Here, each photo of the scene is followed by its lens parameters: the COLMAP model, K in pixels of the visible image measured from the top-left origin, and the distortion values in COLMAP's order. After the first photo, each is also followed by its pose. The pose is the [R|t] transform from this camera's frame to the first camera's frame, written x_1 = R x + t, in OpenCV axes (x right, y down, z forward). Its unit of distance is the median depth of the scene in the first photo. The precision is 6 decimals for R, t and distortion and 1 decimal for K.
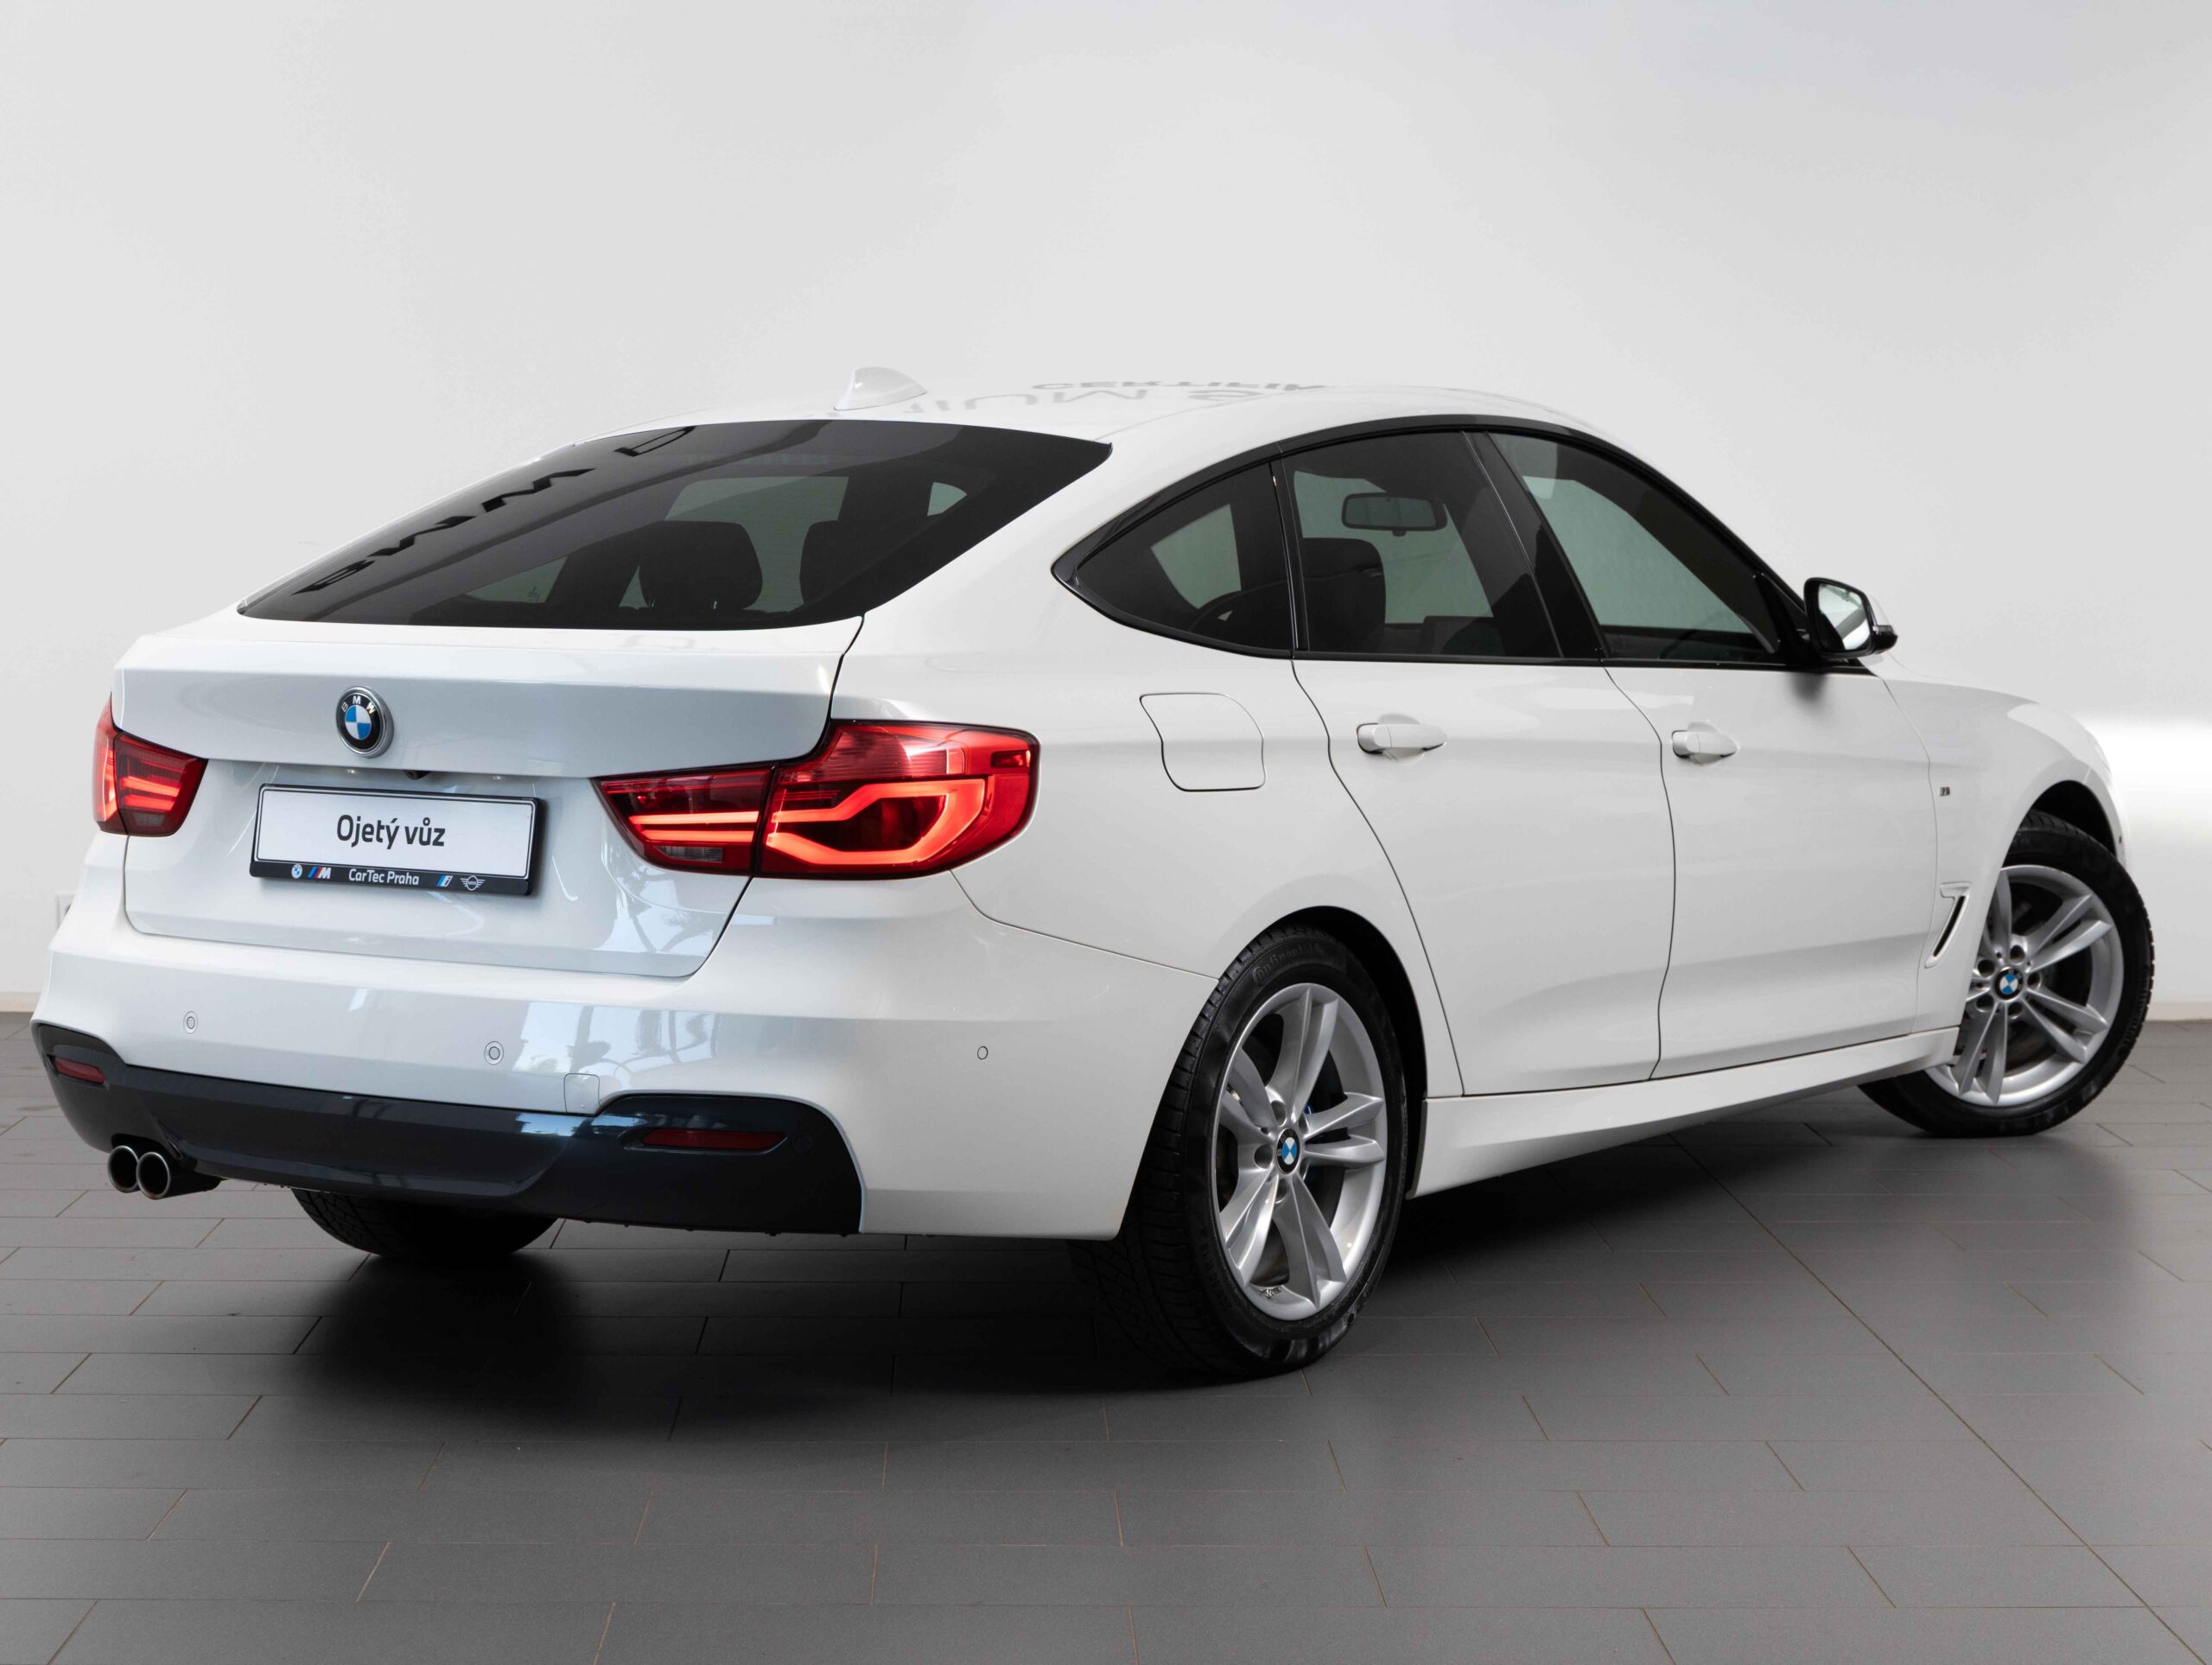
lens RADIAL K [[4520.1, 0, 1106.0], [0, 4520.1, 832.5], [0, 0, 1]] dist [-0.055468, -0.630239]
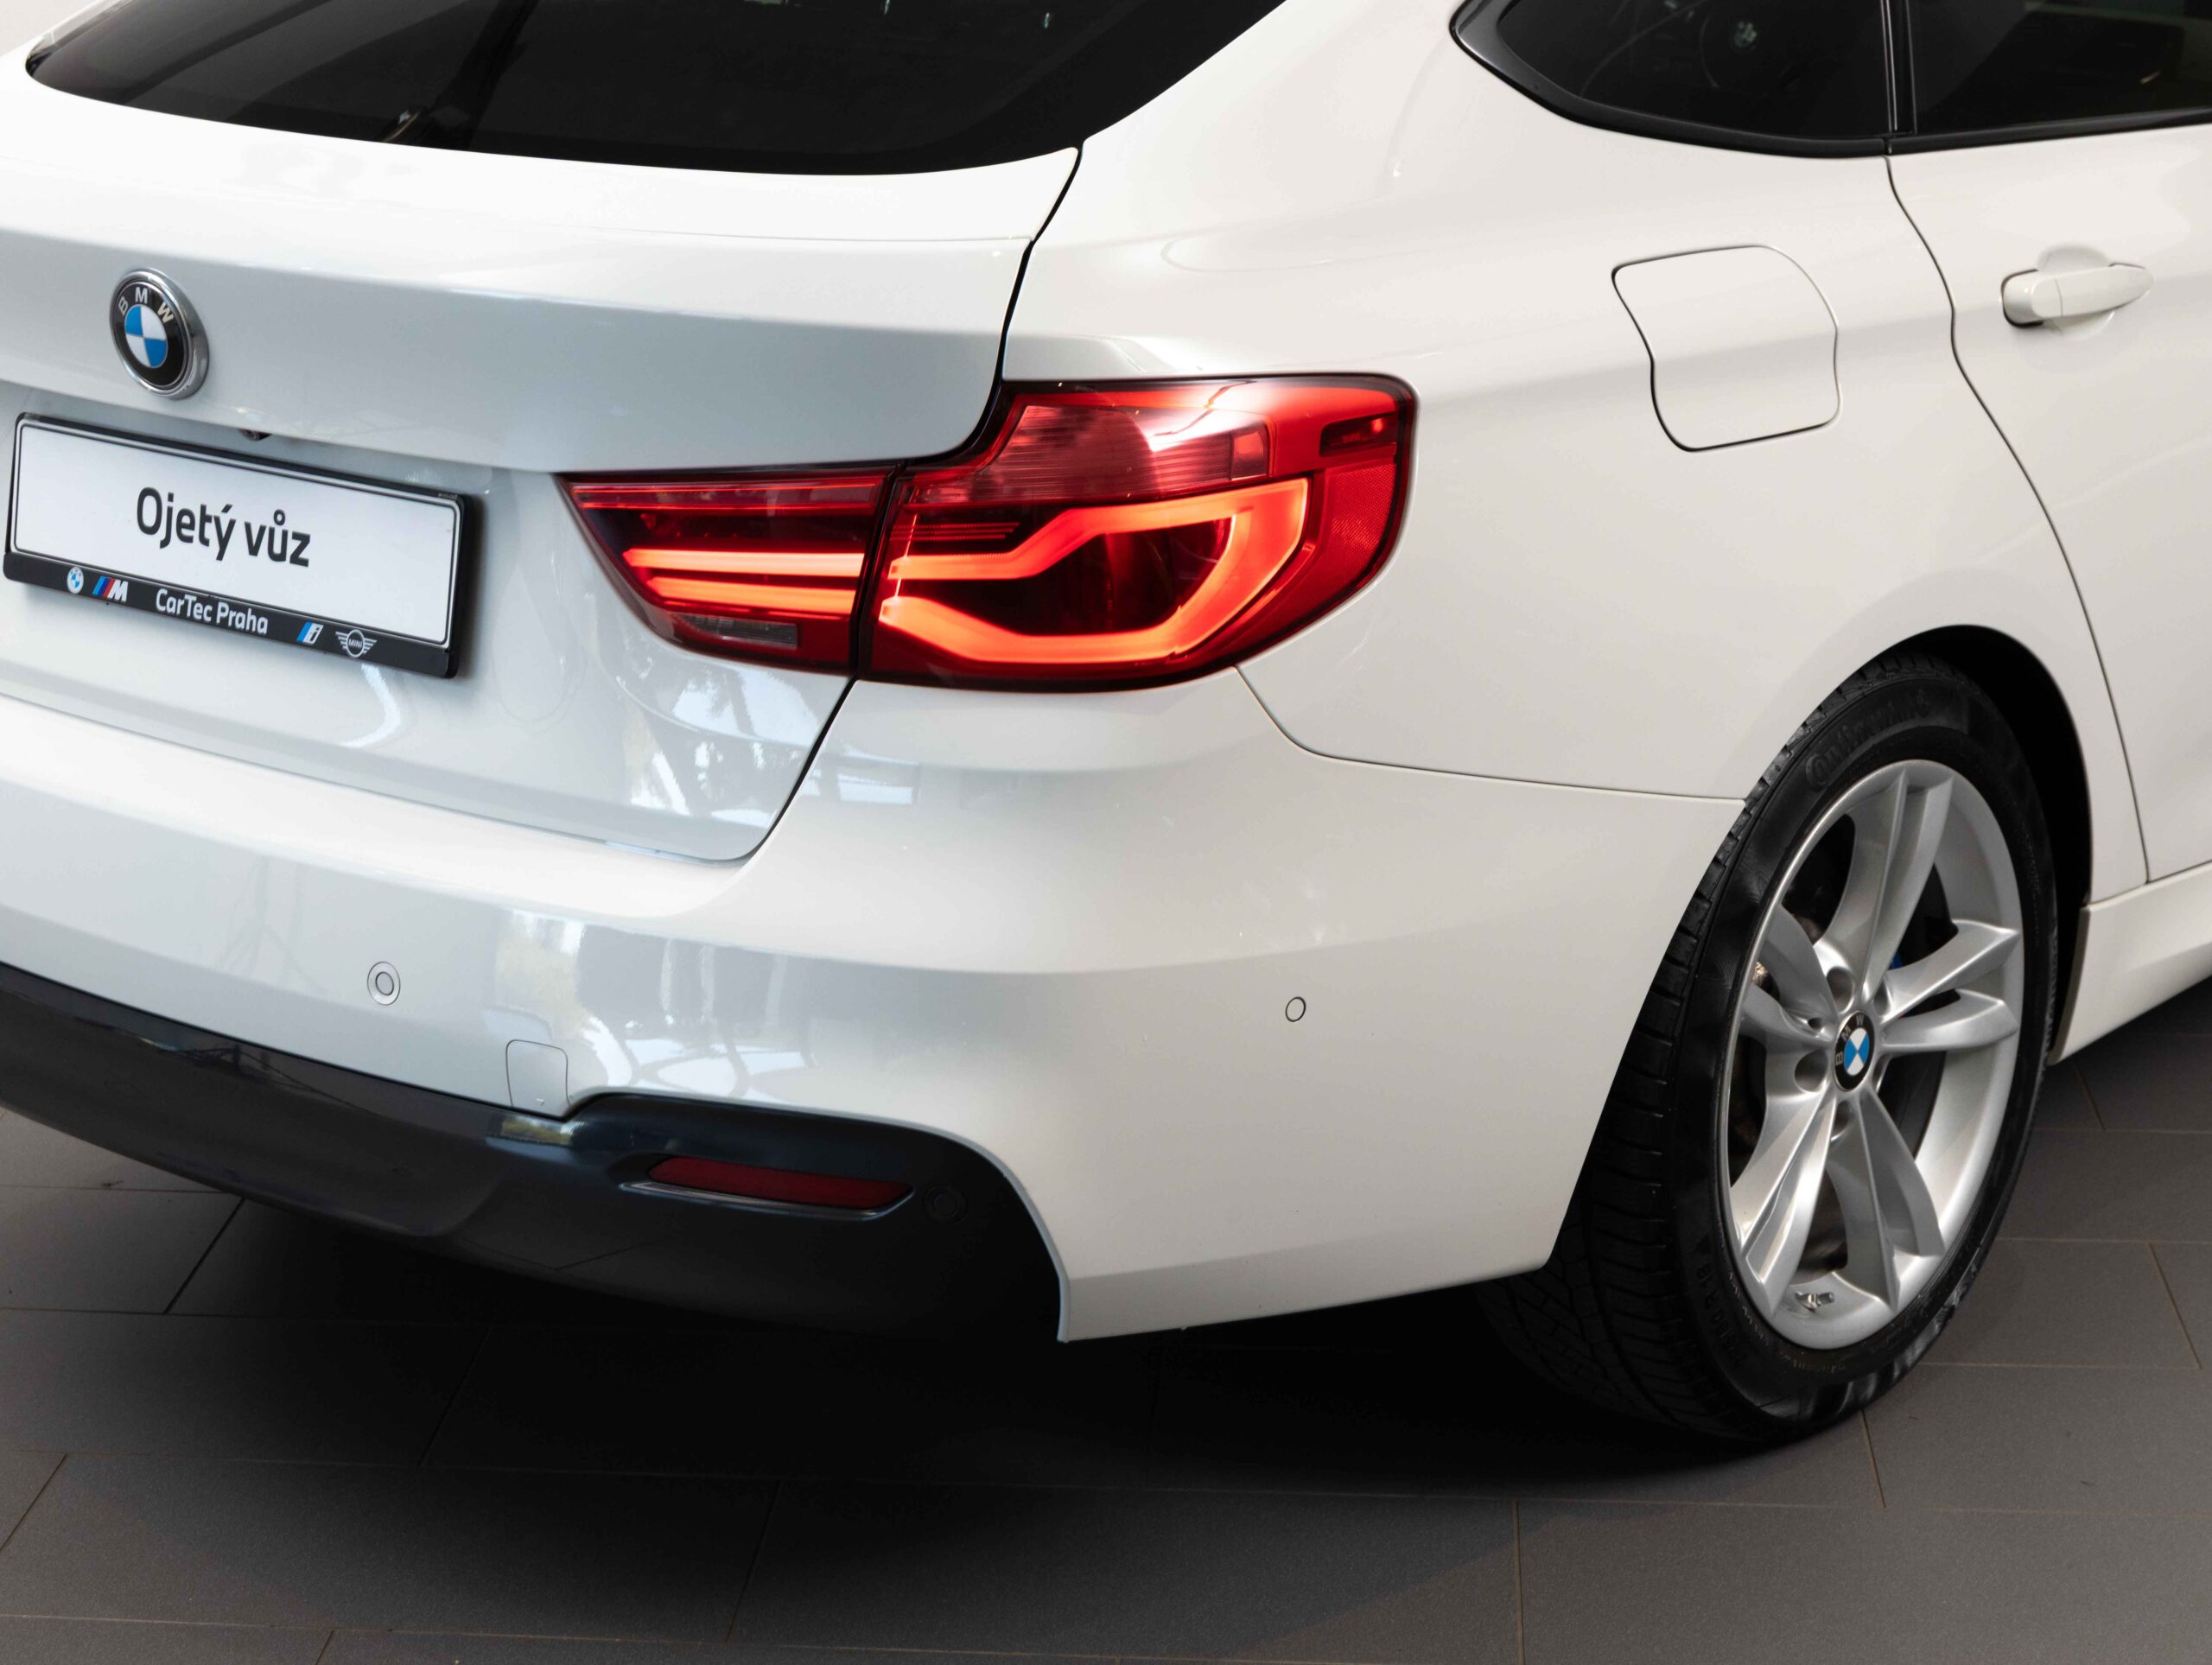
lens RADIAL K [[4520.1, 0, 1106.0], [0, 4520.1, 832.5], [0, 0, 1]] dist [-0.055468, -0.630239]
pose [[0.995174, 0.023115, -0.095363, 0.000363], [-0.002960, 0.978488, 0.206284, -0.077127], [0.098080, -0.205007, 0.973834, 0.475978]]
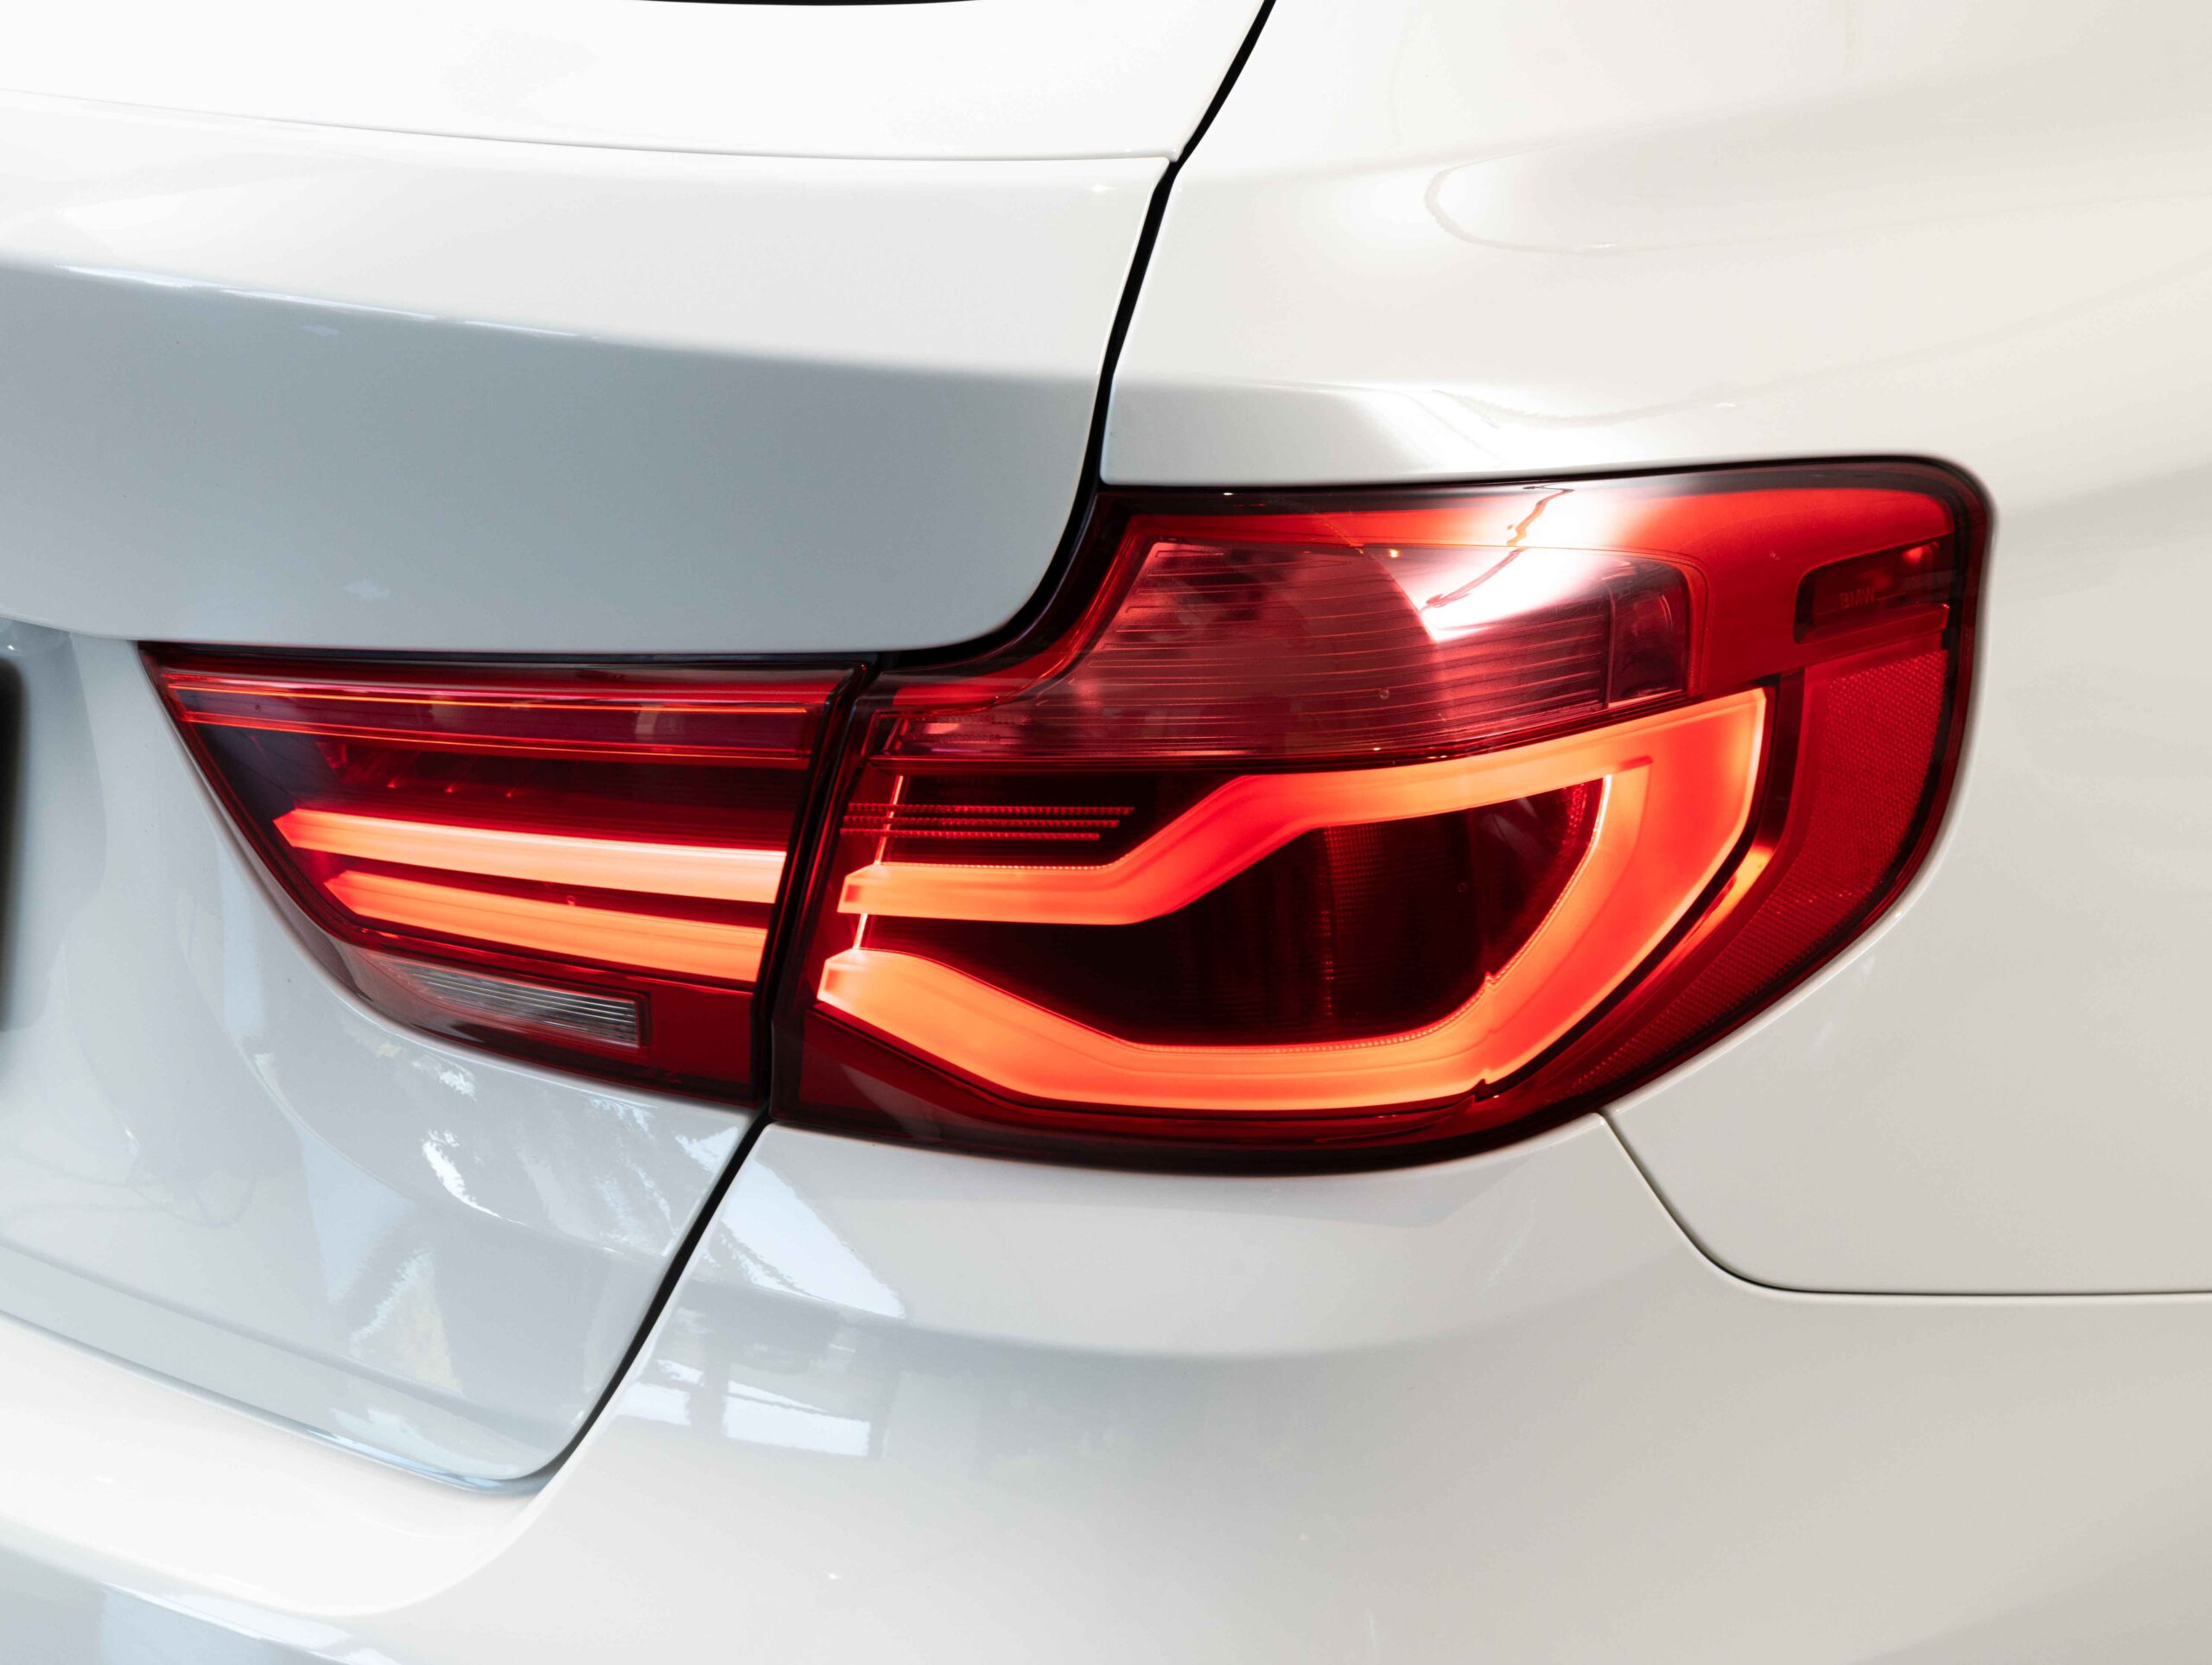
lens RADIAL K [[4520.1, 0, 1106.0], [0, 4520.1, 832.5], [0, 0, 1]] dist [-0.055468, -0.630239]
pose [[0.990246, 0.051549, -0.129441, -0.029623], [-0.017952, 0.968501, 0.248363, -0.061382], [0.138167, -0.243617, 0.959980, 0.750818]]
